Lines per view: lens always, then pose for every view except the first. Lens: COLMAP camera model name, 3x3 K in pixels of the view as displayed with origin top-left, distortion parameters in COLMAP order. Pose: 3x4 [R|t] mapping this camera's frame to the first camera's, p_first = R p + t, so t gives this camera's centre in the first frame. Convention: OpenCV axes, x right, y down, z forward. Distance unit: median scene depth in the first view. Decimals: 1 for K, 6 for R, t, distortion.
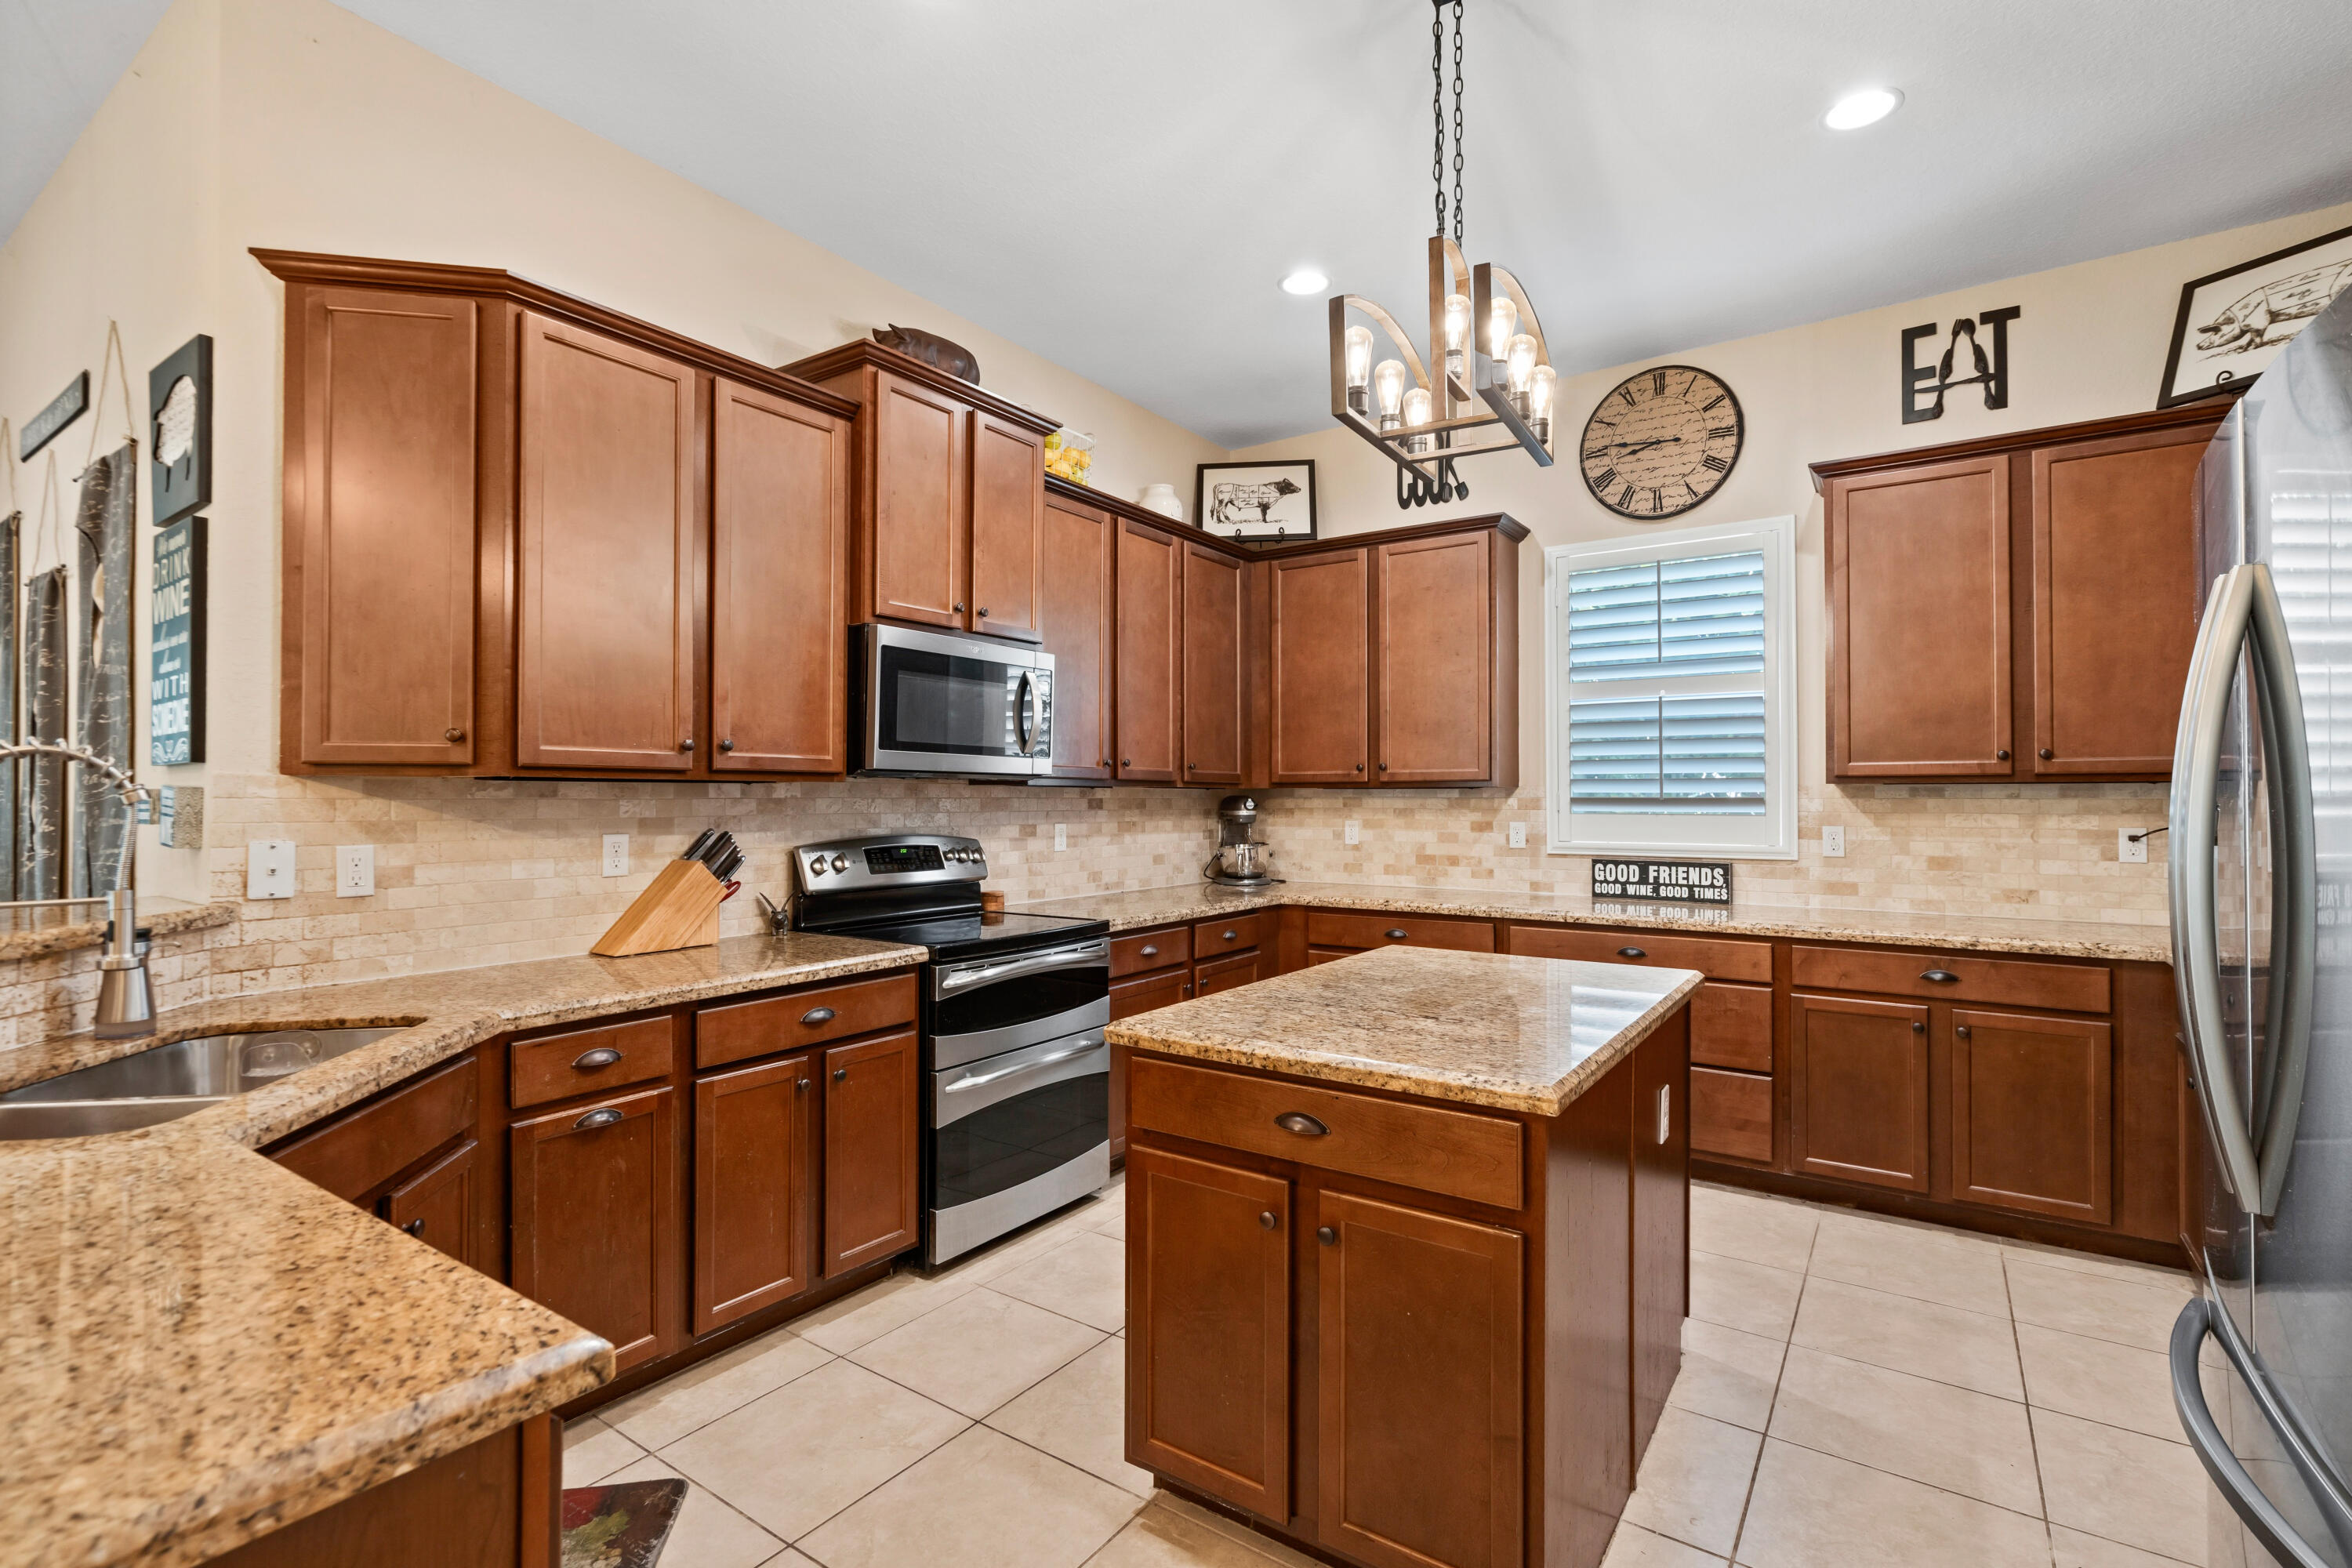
lens RADIAL K [[1075.7, 0, 1170.7], [0, 1075.7, 789.3], [0, 0, 1]] dist [0.001383, 0.000108]
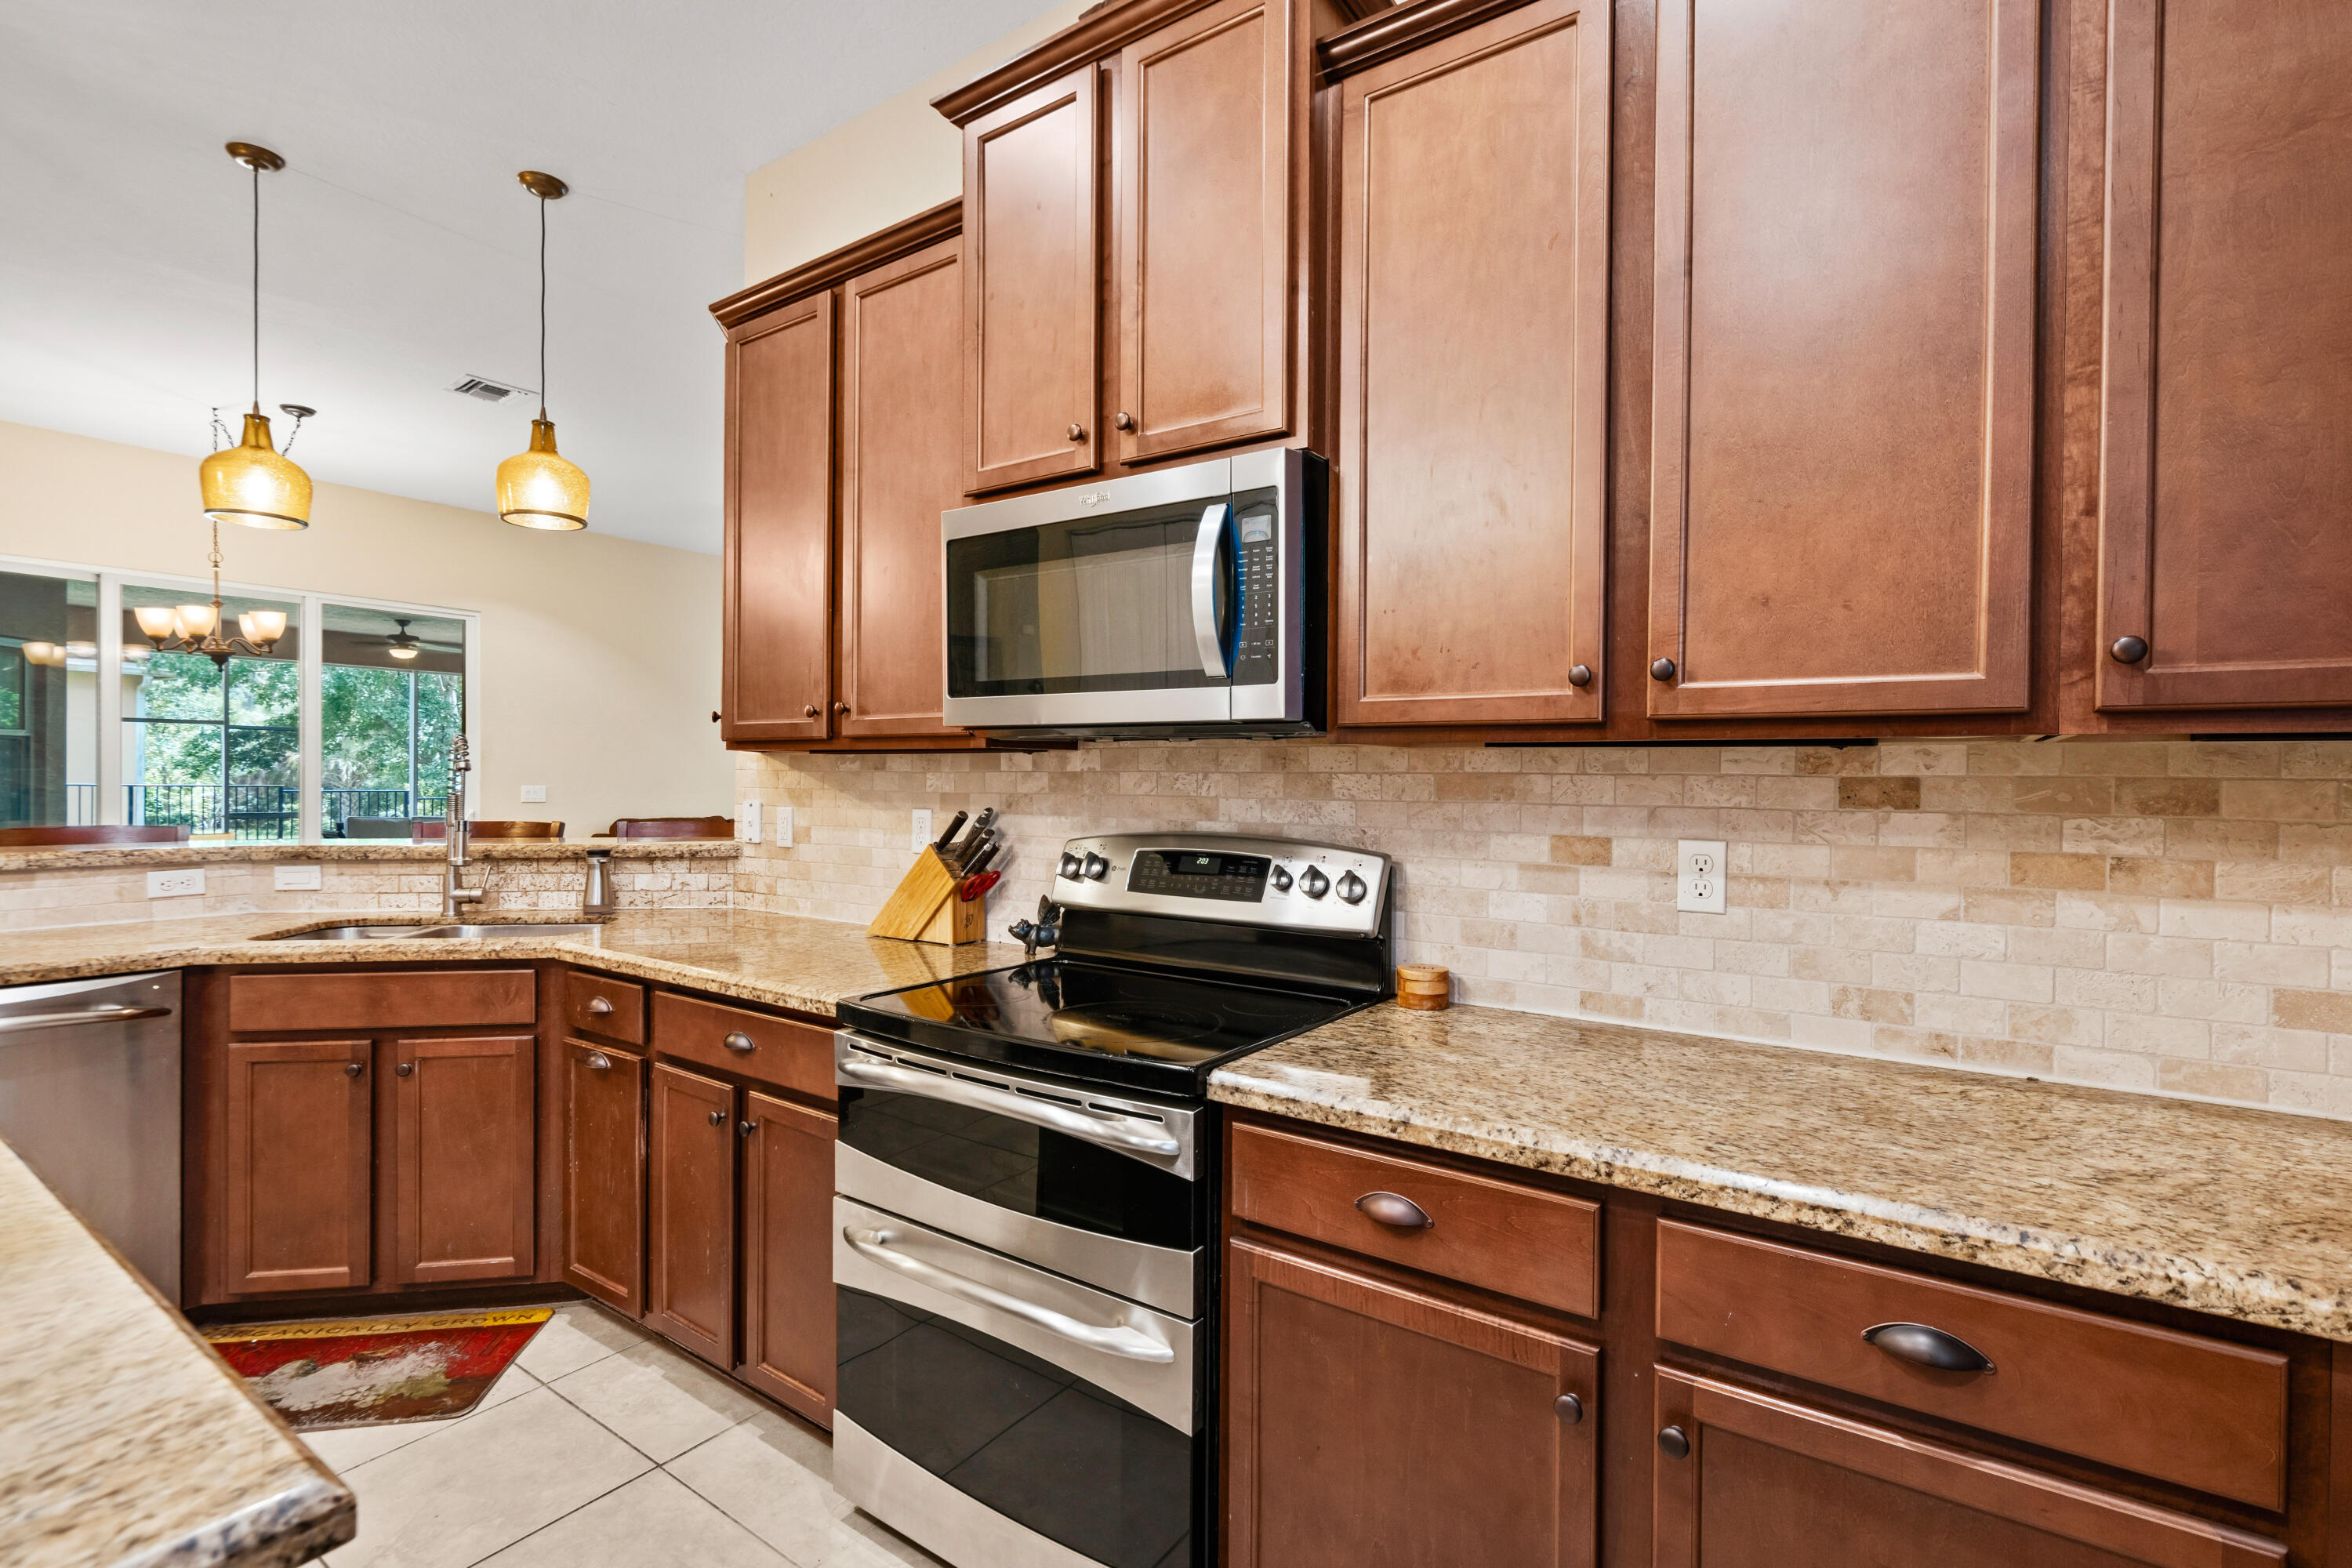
lens RADIAL K [[1075.7, 0, 1183.5], [0, 1075.7, 783.0], [0, 0, 1]] dist [0.001383, 0.000108]
pose [[-0.007395, 0.008171, -0.999939, 0.384911], [0.002377, 0.999964, 0.008154, 0.010417], [0.999970, -0.002316, -0.007414, 1.105469]]
